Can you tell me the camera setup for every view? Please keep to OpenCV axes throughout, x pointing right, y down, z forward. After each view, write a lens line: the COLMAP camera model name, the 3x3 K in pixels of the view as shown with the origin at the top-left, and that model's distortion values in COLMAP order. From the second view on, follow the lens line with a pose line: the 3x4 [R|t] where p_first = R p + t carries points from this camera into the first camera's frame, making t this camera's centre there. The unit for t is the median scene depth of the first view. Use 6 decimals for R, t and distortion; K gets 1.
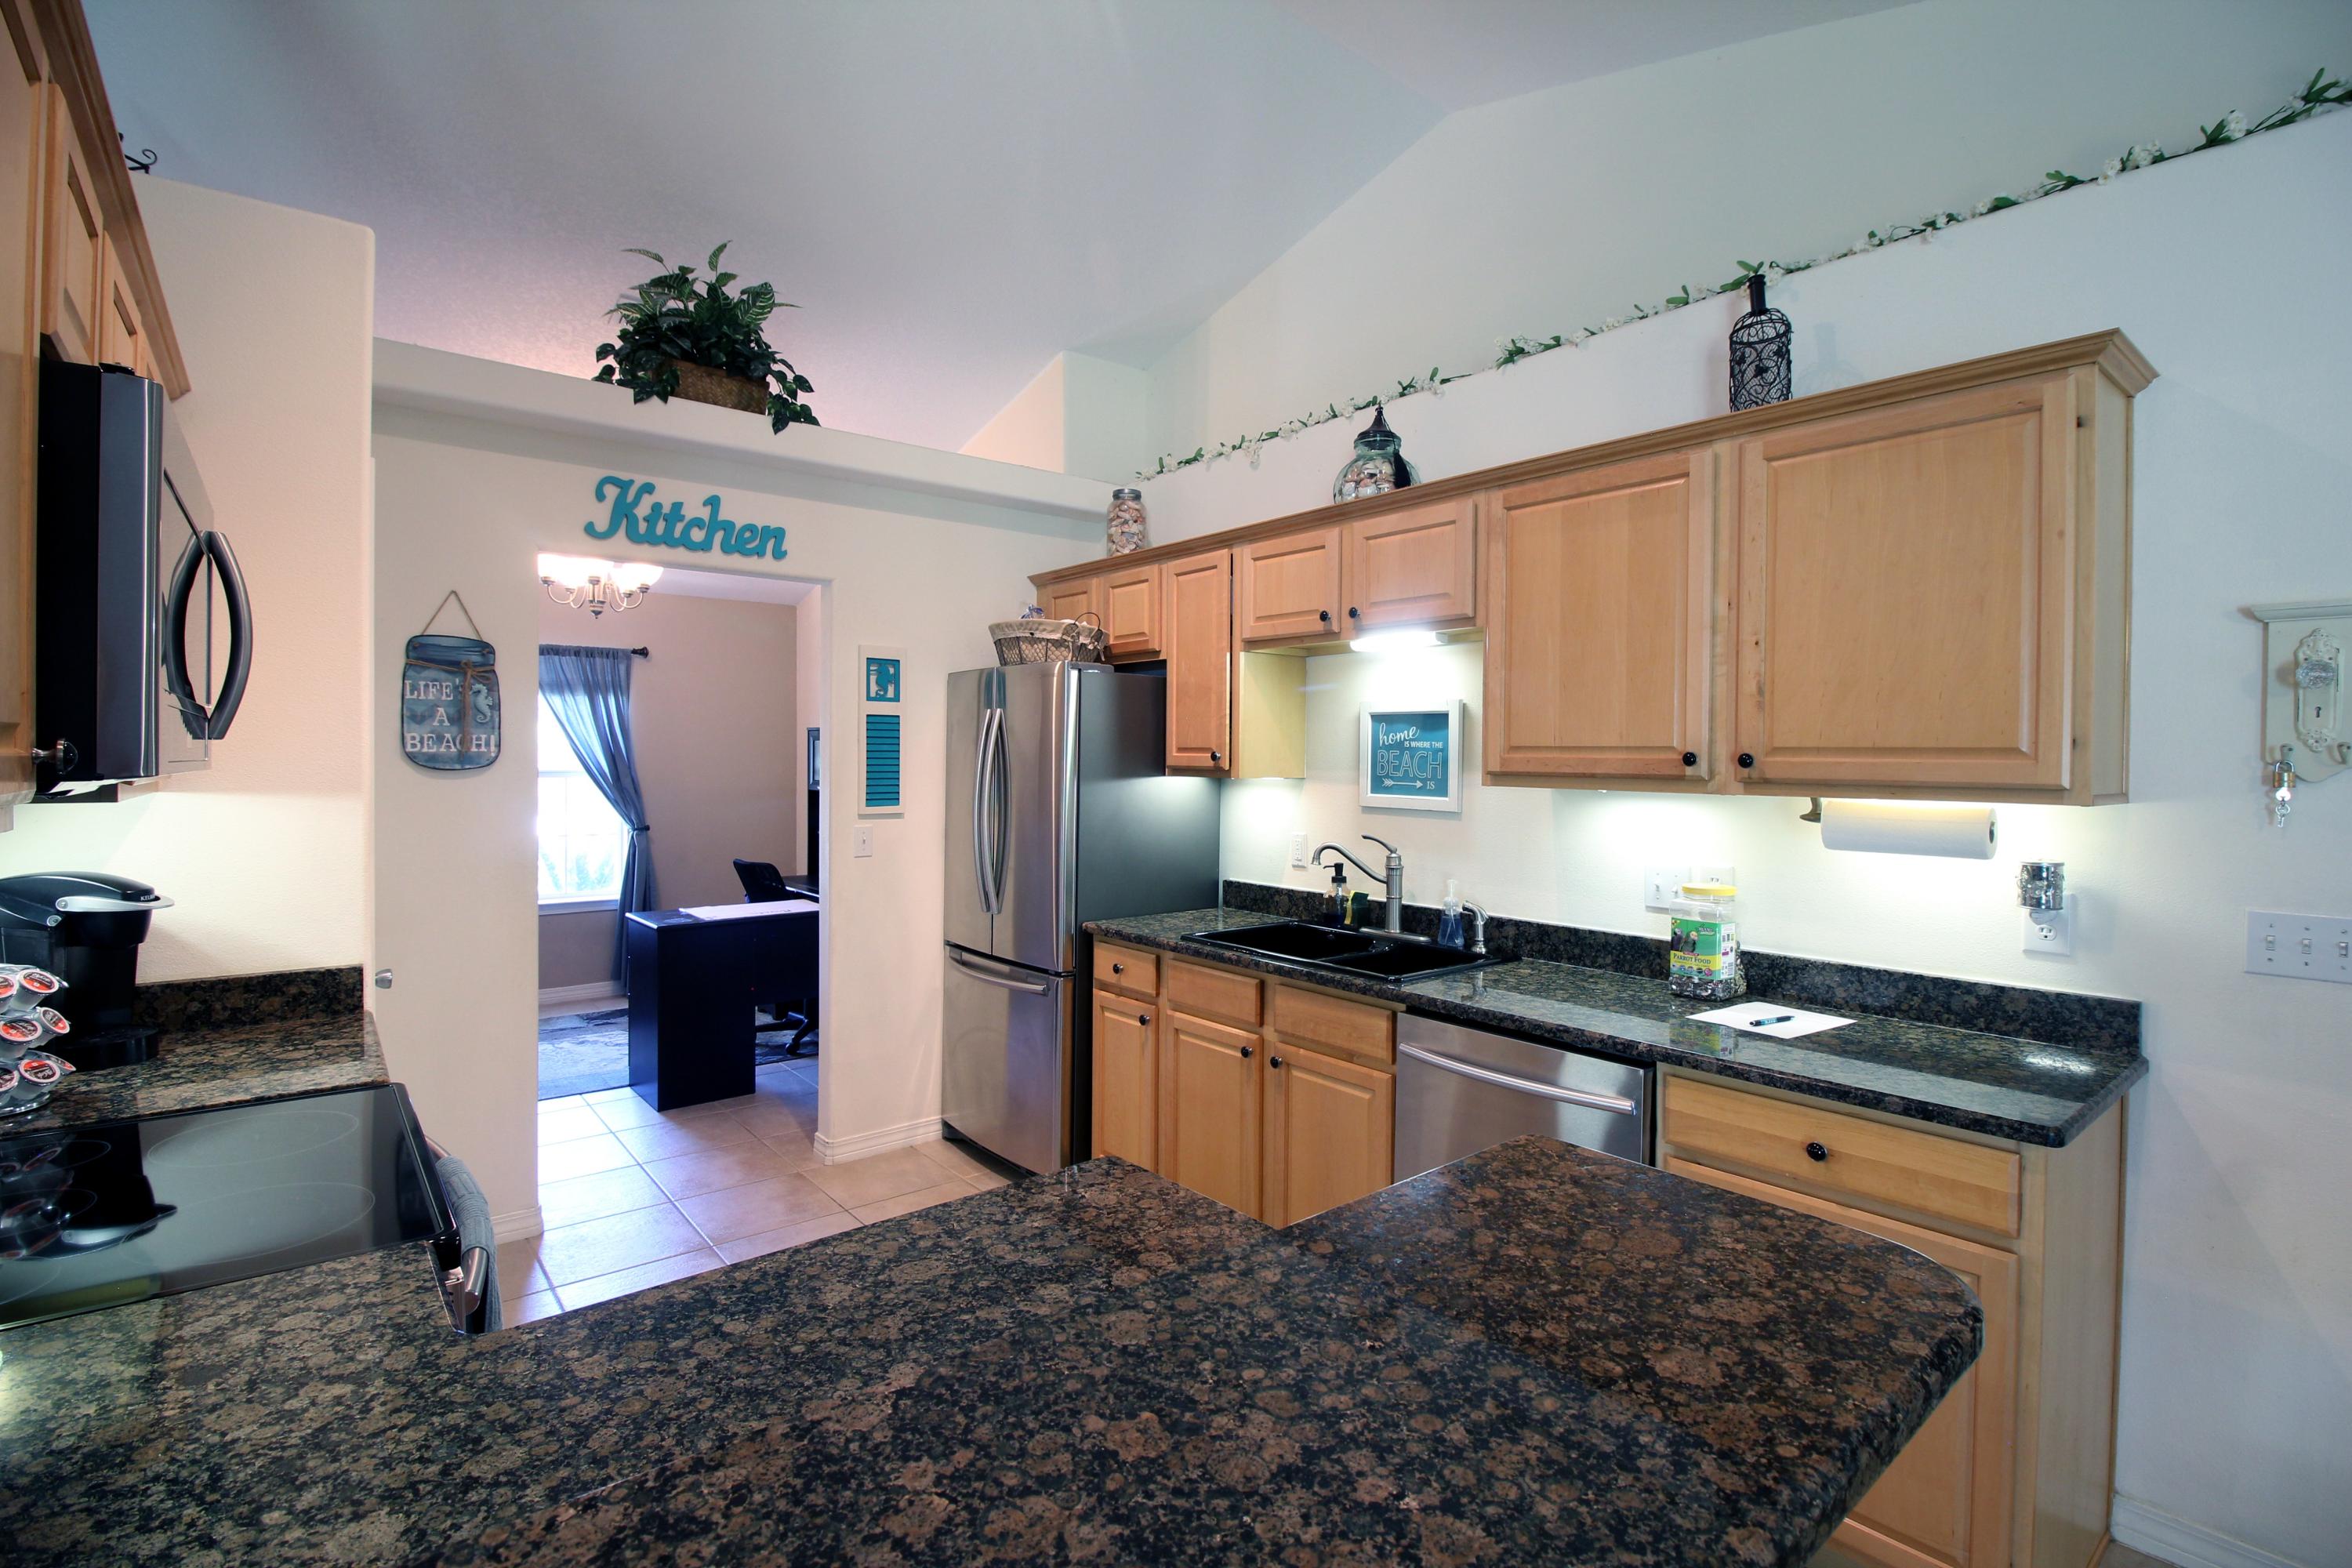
lens RADIAL K [[1095.4, 0, 1172.1], [0, 1095.4, 770.4], [0, 0, 1]] dist [-0.002977, -0.010386]
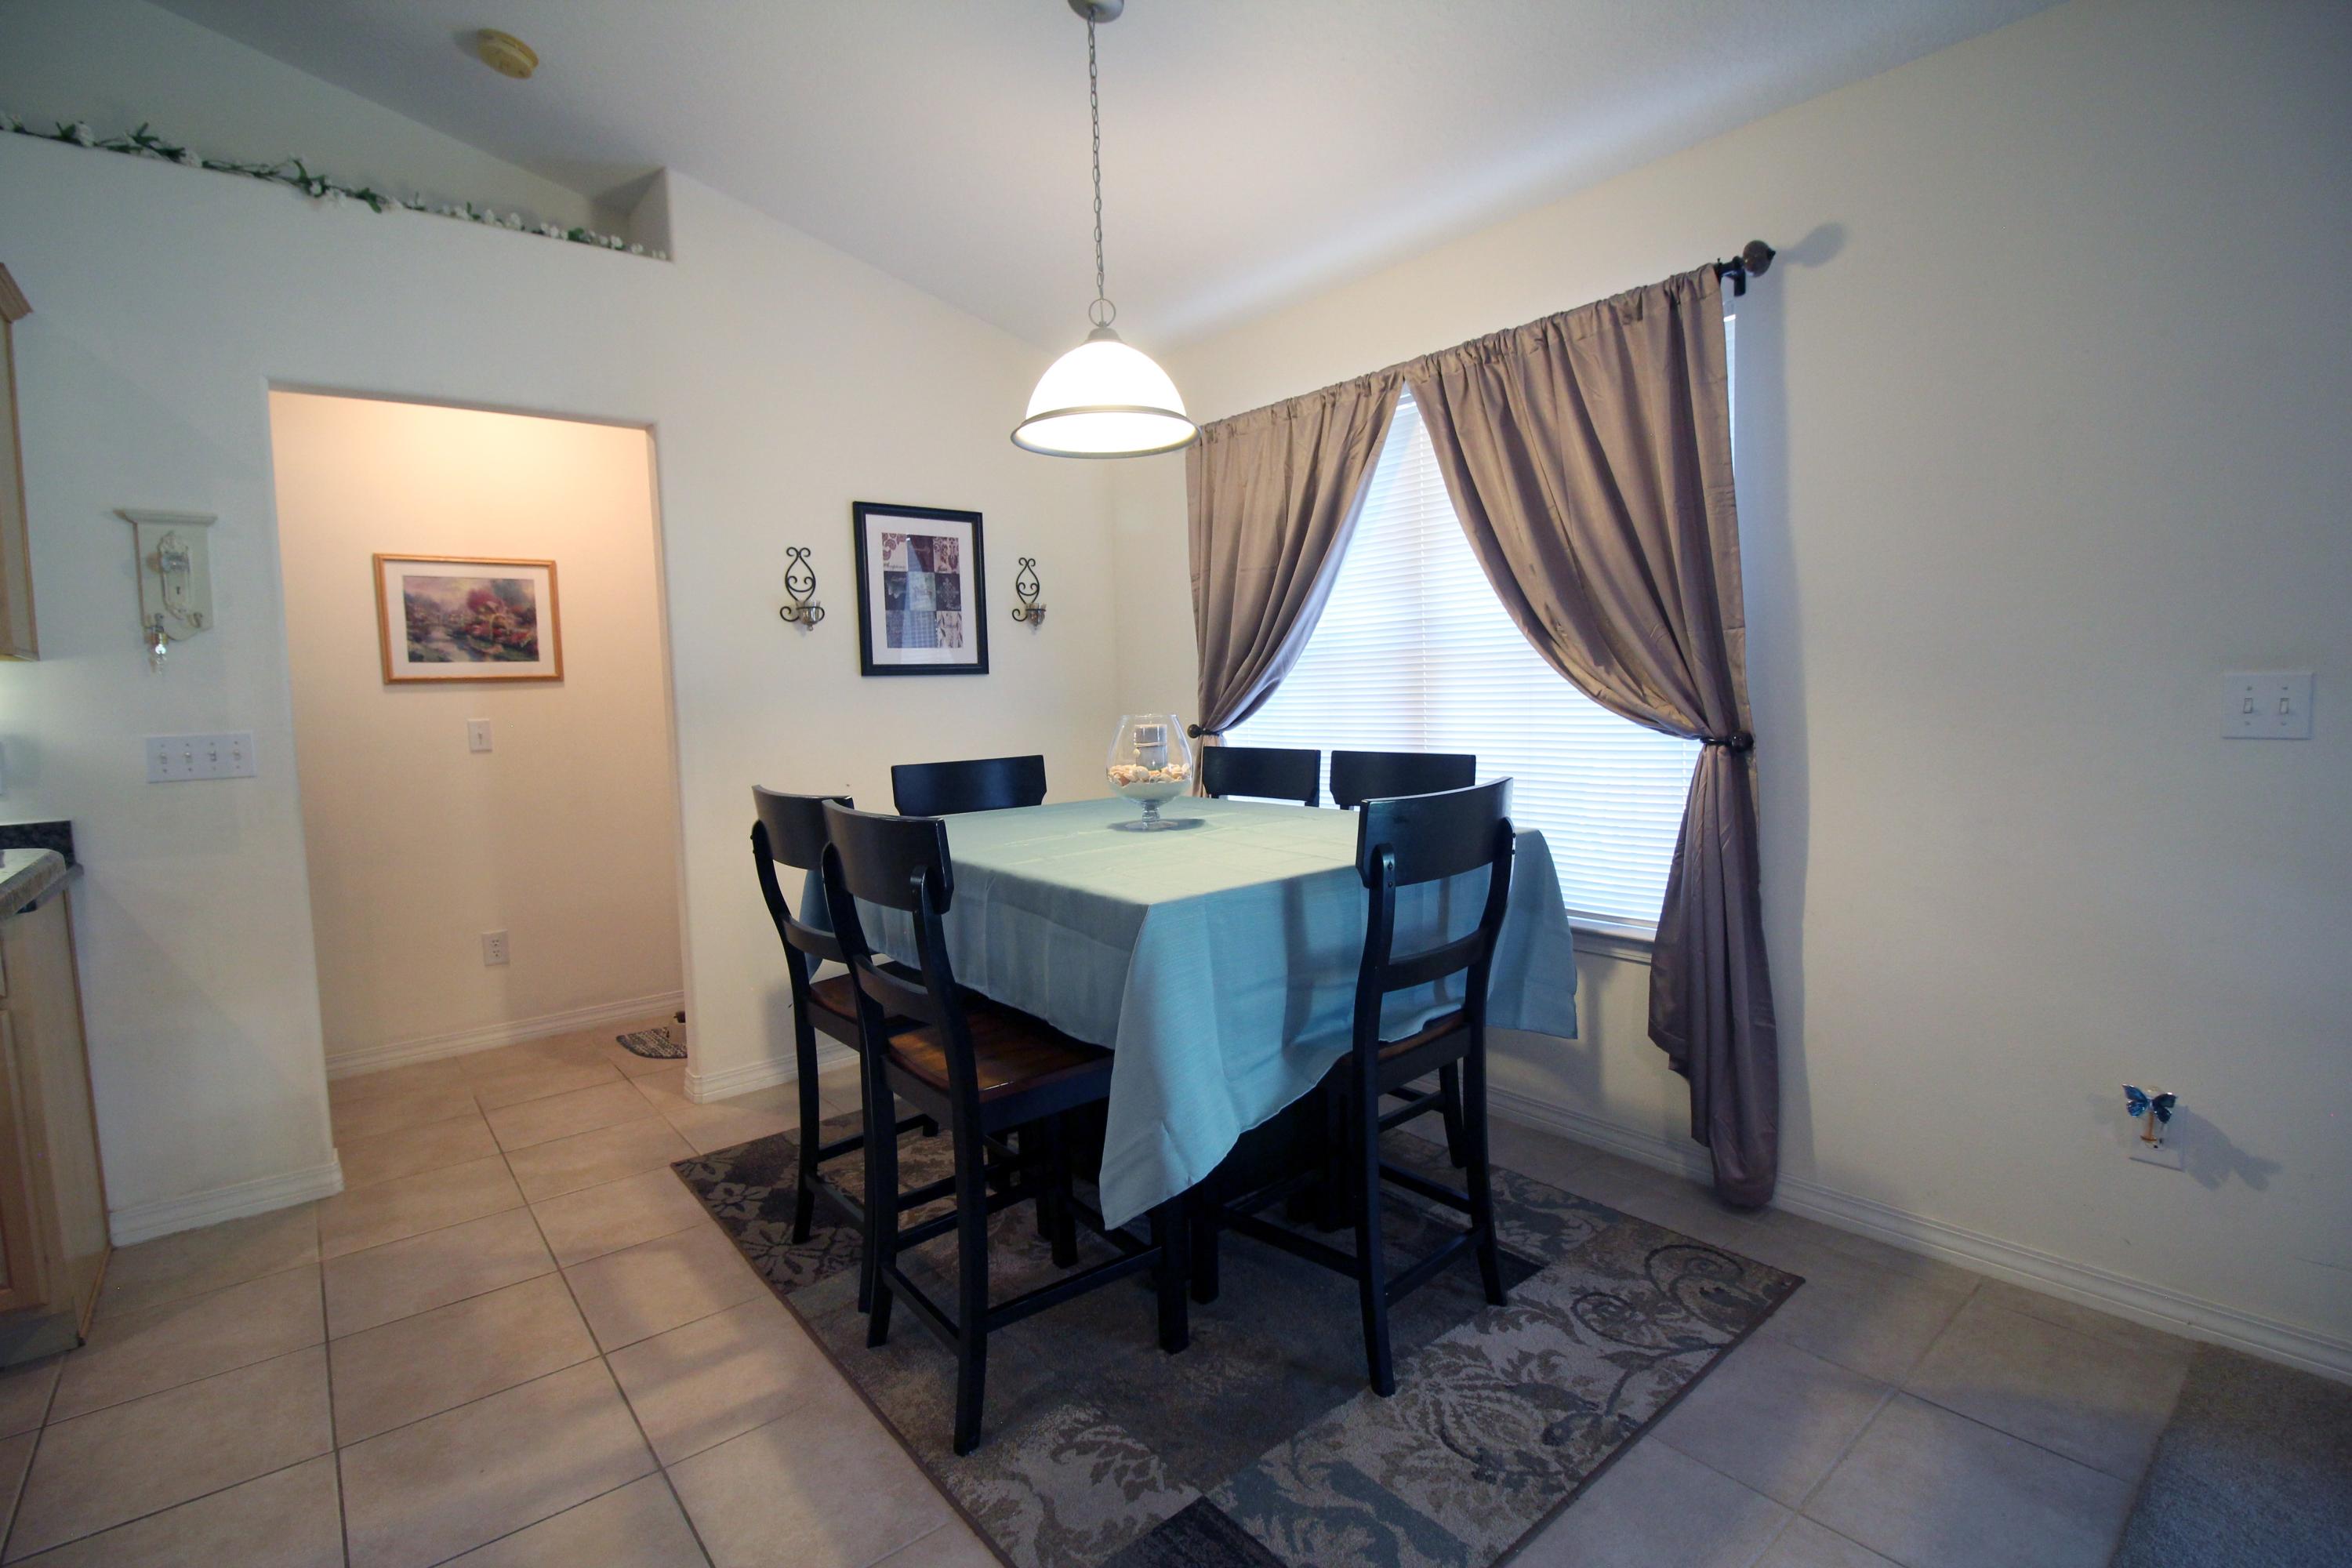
lens RADIAL K [[1095.4, 0, 1172.1], [0, 1095.4, 770.4], [0, 0, 1]] dist [-0.002977, -0.010386]
pose [[-0.000500, -0.075789, 0.997124, -0.360420], [0.047738, 0.995985, 0.075727, 0.130779], [-0.998860, 0.047639, 0.003120, -0.286230]]
